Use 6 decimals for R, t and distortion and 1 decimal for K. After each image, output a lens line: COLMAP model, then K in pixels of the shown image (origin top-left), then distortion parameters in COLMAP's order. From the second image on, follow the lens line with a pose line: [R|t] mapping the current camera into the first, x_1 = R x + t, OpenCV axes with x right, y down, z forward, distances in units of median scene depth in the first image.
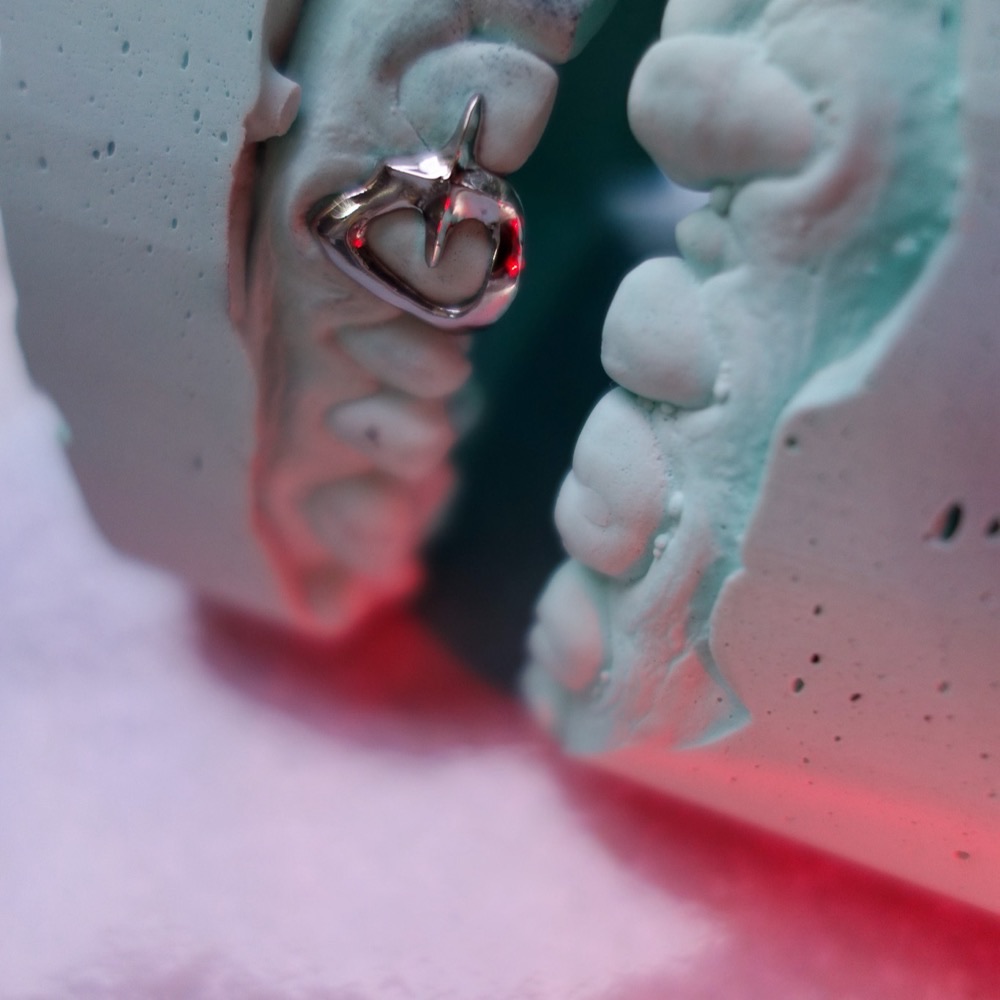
lens RADIAL K [[1124.8, 0, 501.4], [0, 1124.8, 498.6], [0, 0, 1]] dist [0.055743, 0.000000]
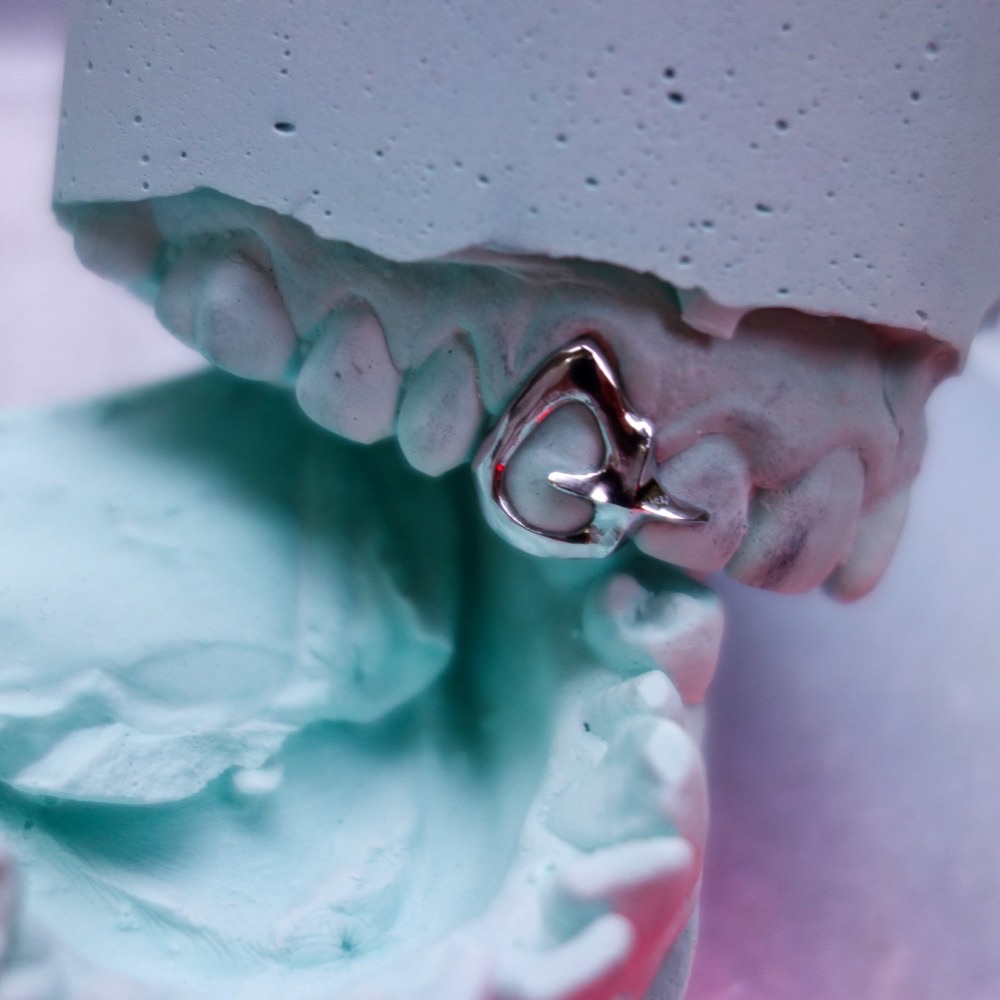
lens RADIAL K [[1124.8, 0, 500.4], [0, 1124.8, 499.8], [0, 0, 1]] dist [0.055743, 0.000000]
pose [[0.004545, 0.855869, 0.517172, -0.558480], [-0.949196, 0.166425, -0.267075, 0.095218], [-0.314652, -0.489684, 0.813144, 0.224843]]
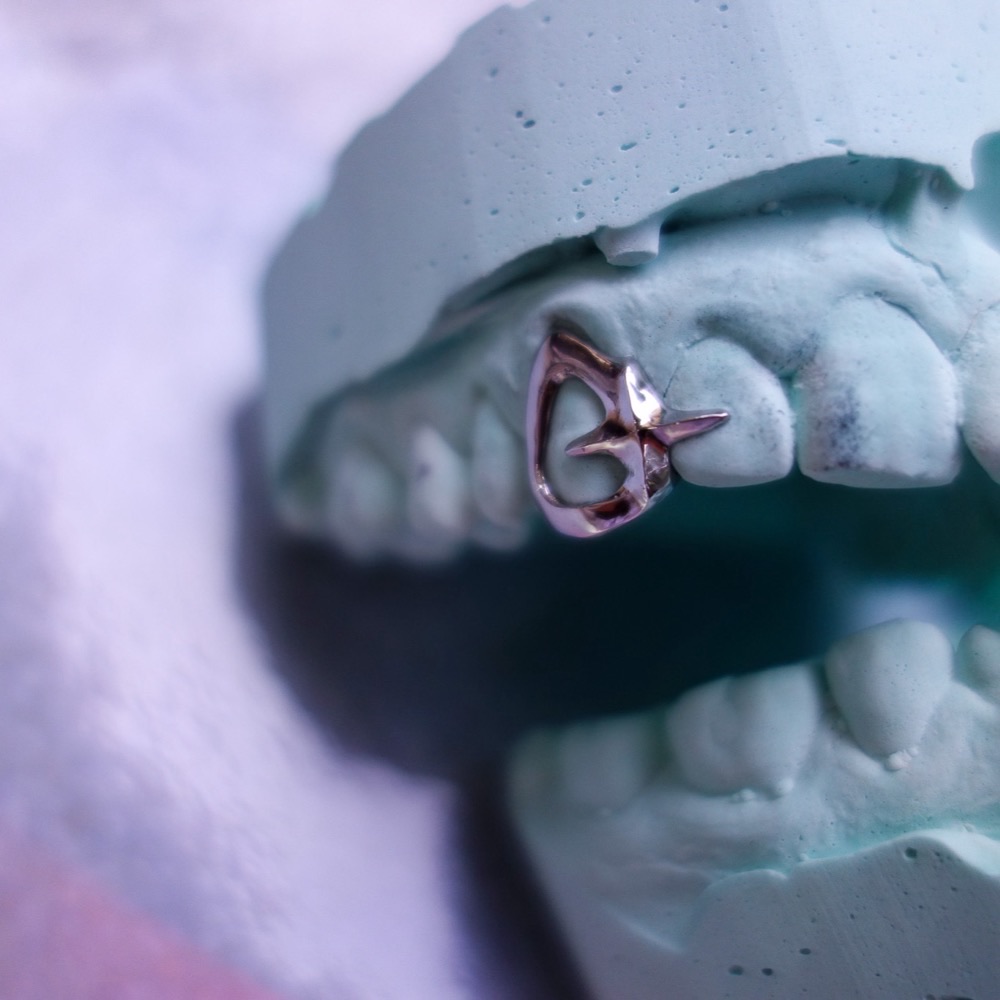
lens RADIAL K [[1124.8, 0, 494.1], [0, 1124.8, 503.2], [0, 0, 1]] dist [0.055743, 0.000000]
pose [[0.467770, 0.878873, -0.093669, 0.044180], [-0.873567, 0.475843, 0.102246, -0.235930], [0.134433, 0.033999, 0.990339, -0.013339]]
